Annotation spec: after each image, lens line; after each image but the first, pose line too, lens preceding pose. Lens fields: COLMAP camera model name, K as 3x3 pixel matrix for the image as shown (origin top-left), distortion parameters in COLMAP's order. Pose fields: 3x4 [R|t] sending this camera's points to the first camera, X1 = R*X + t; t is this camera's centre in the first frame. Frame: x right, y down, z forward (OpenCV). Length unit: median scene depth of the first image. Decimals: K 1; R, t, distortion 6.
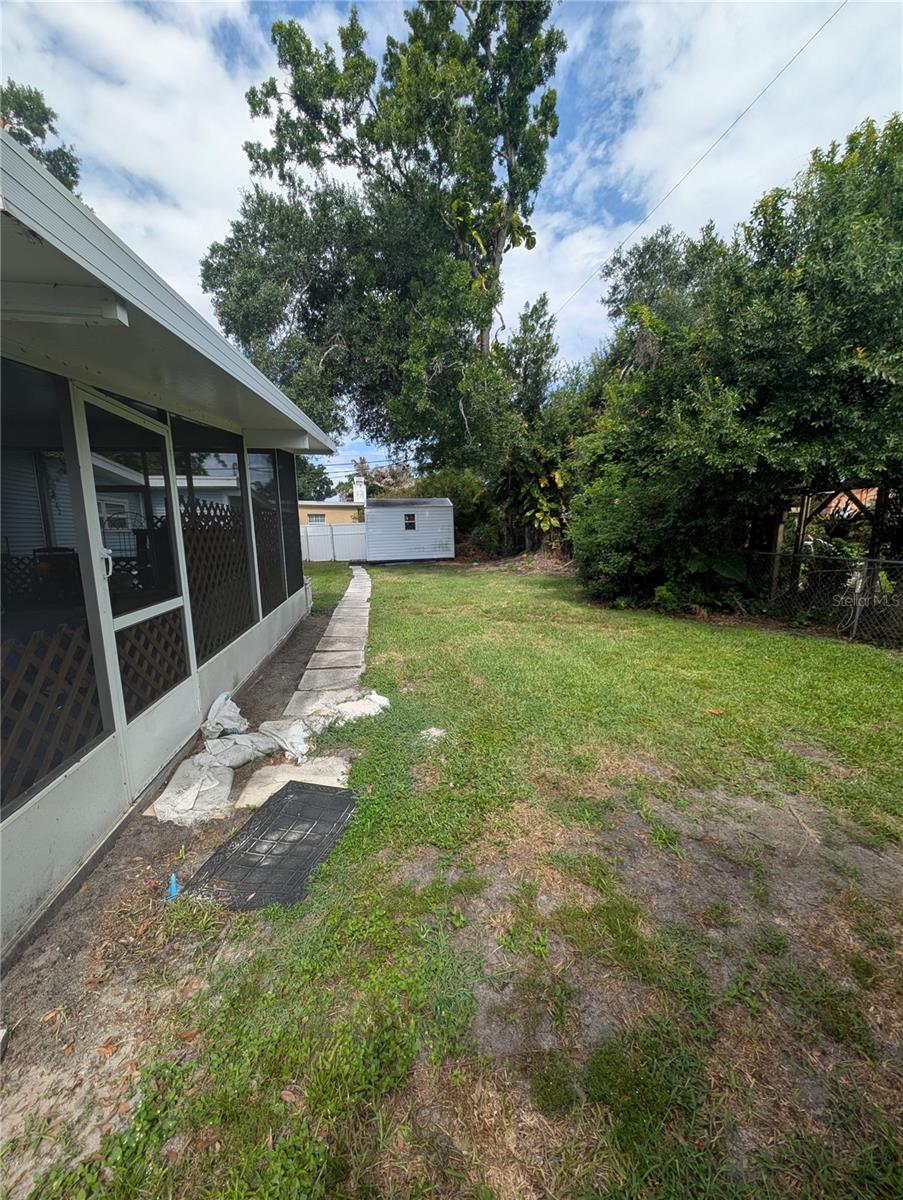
lens RADIAL K [[451.6, 0, 455.1], [0, 451.6, 602.6], [0, 0, 1]] dist [0.009432, -0.000205]
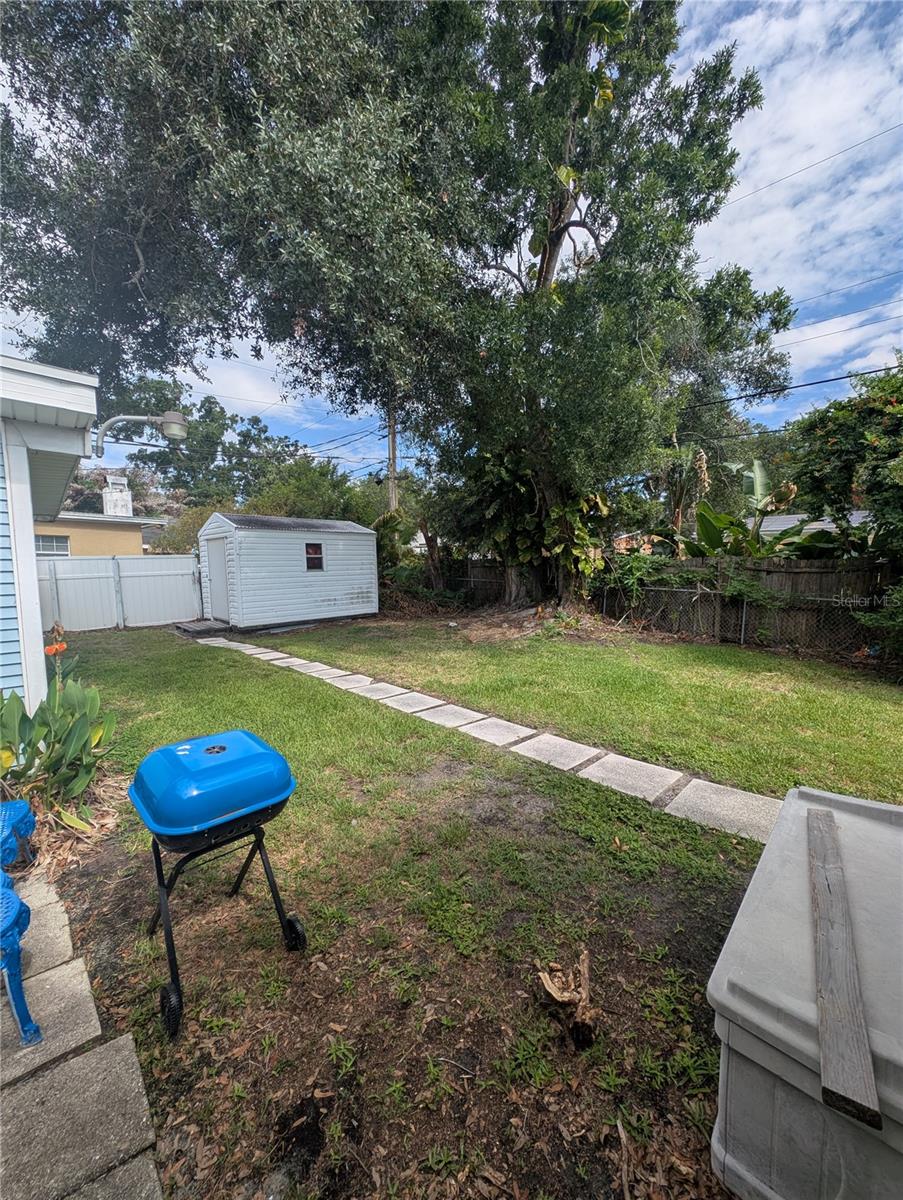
lens RADIAL K [[451.6, 0, 455.1], [0, 451.6, 602.6], [0, 0, 1]] dist [0.009432, -0.000205]
pose [[0.823127, -0.037712, 0.566604, -0.275543], [0.079570, 0.995608, -0.049329, -0.073239], [-0.562255, 0.085688, 0.822512, 0.406728]]
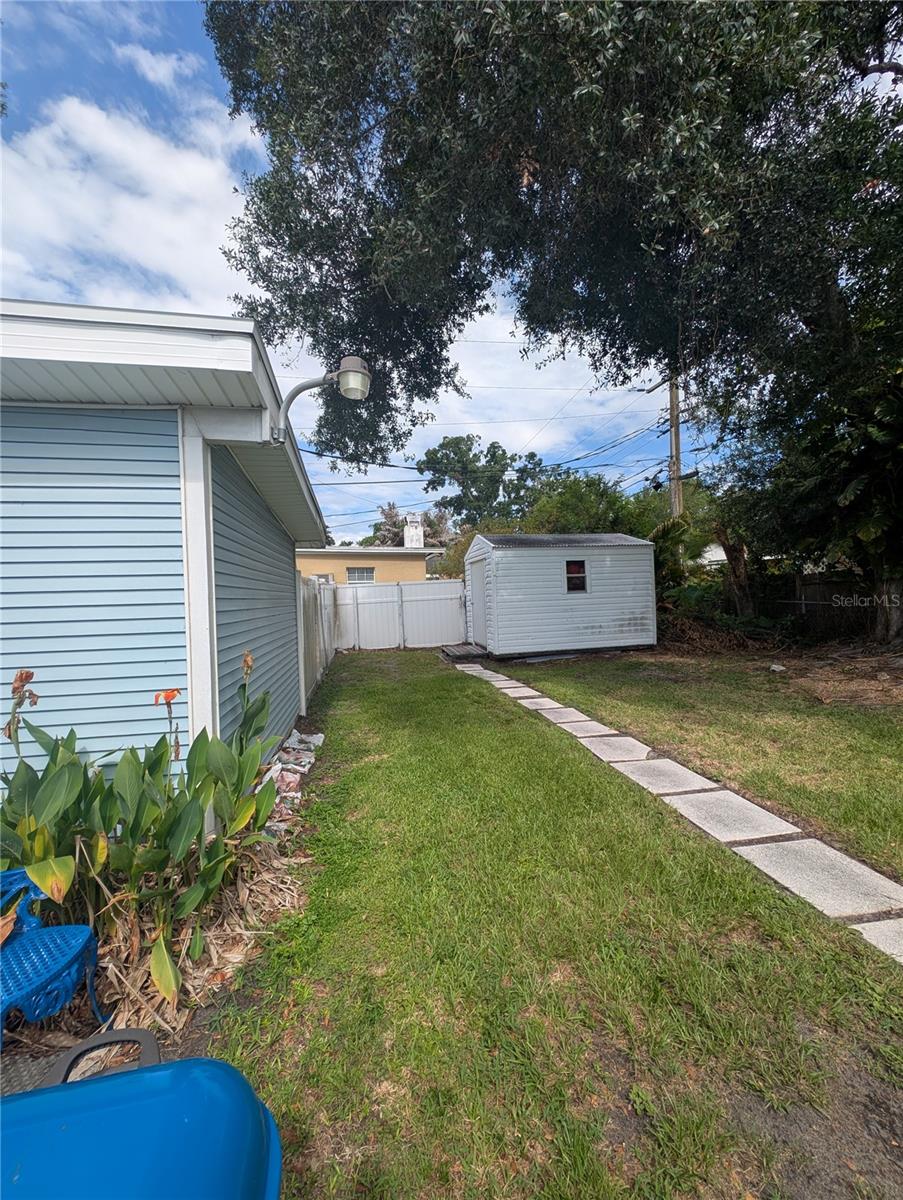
lens RADIAL K [[451.6, 0, 455.1], [0, 451.6, 602.6], [0, 0, 1]] dist [0.009432, -0.000205]
pose [[0.999708, -0.011765, 0.021084, -0.238040], [0.014458, 0.991082, -0.132470, -0.081974], [-0.019338, 0.132736, 0.990963, 0.493173]]
